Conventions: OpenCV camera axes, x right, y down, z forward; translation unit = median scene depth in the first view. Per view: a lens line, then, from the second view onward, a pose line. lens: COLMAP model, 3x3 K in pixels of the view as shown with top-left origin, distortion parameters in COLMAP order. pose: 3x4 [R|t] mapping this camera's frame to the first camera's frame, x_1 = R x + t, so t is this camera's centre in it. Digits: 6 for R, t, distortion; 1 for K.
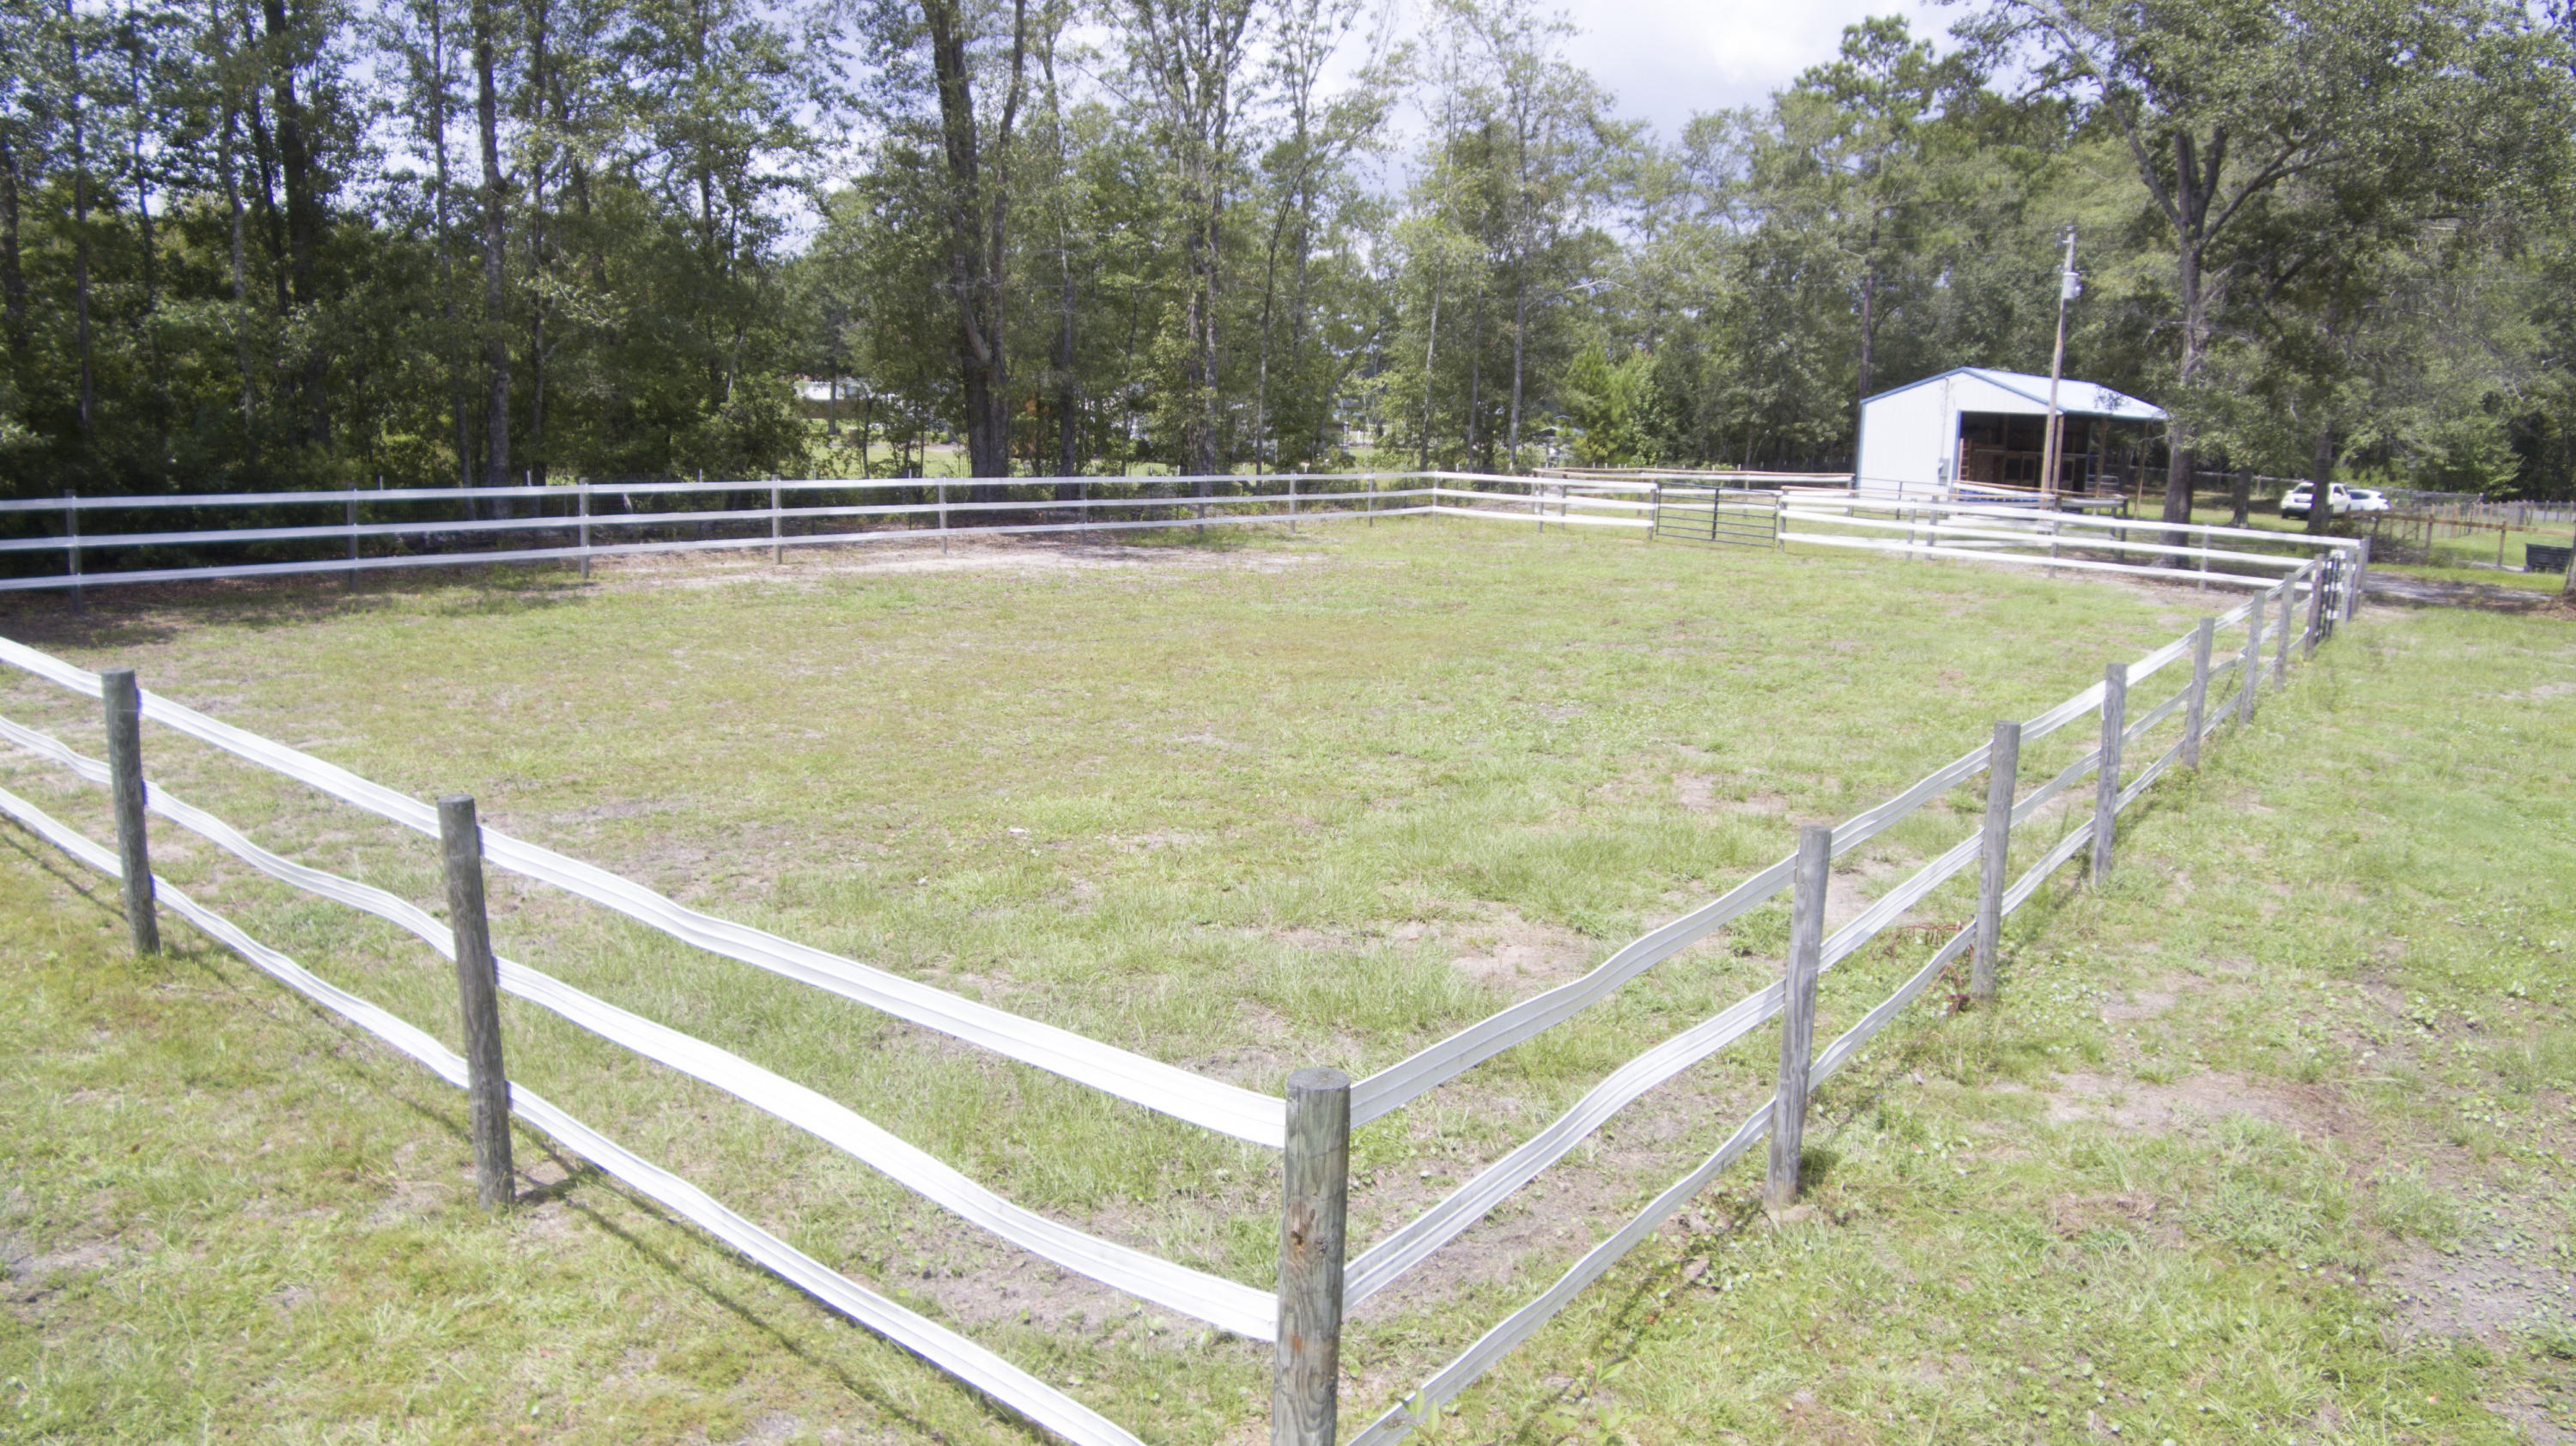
lens RADIAL K [[1825.3, 0, 1288.0], [0, 1825.3, 723.0], [0, 0, 1]] dist [-0.123444, 0.065910]
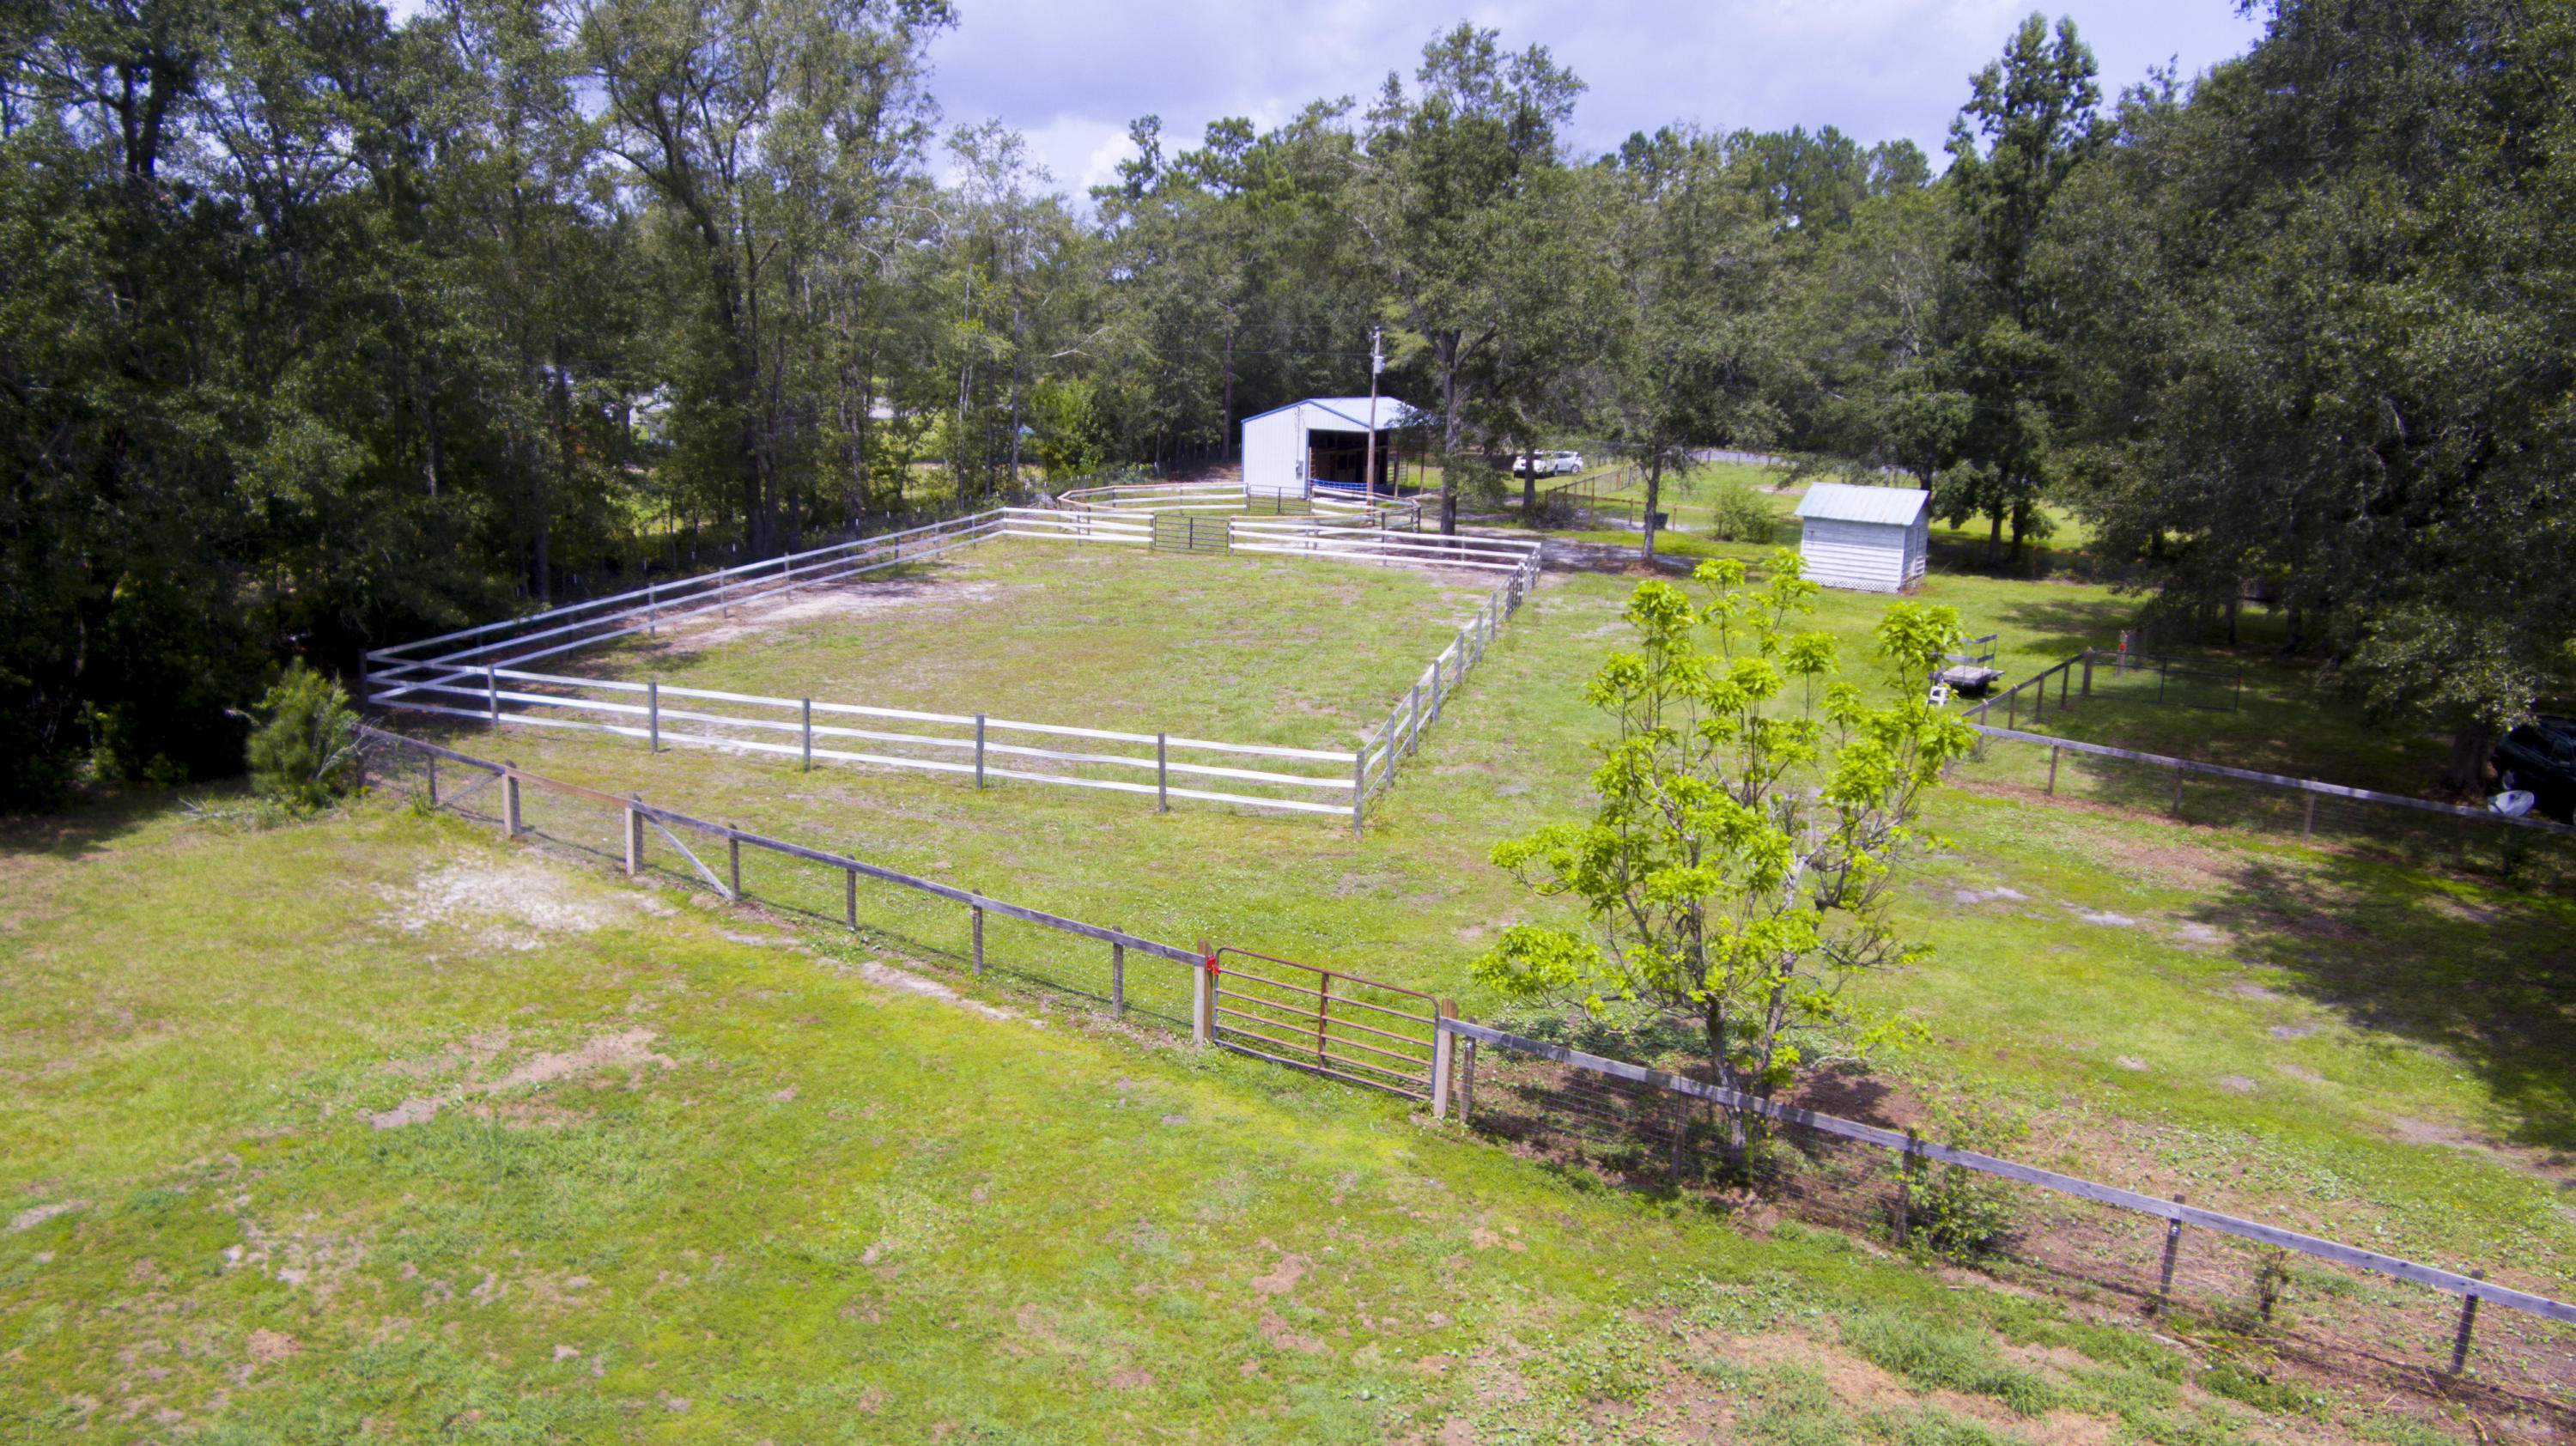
lens RADIAL K [[1825.3, 0, 1288.0], [0, 1825.3, 723.0], [0, 0, 1]] dist [-0.123444, 0.065910]
pose [[0.929738, -0.091633, 0.356638, -0.315990], [0.072171, 0.995103, 0.067533, -0.050838], [-0.361080, -0.037049, 0.931799, -0.646233]]
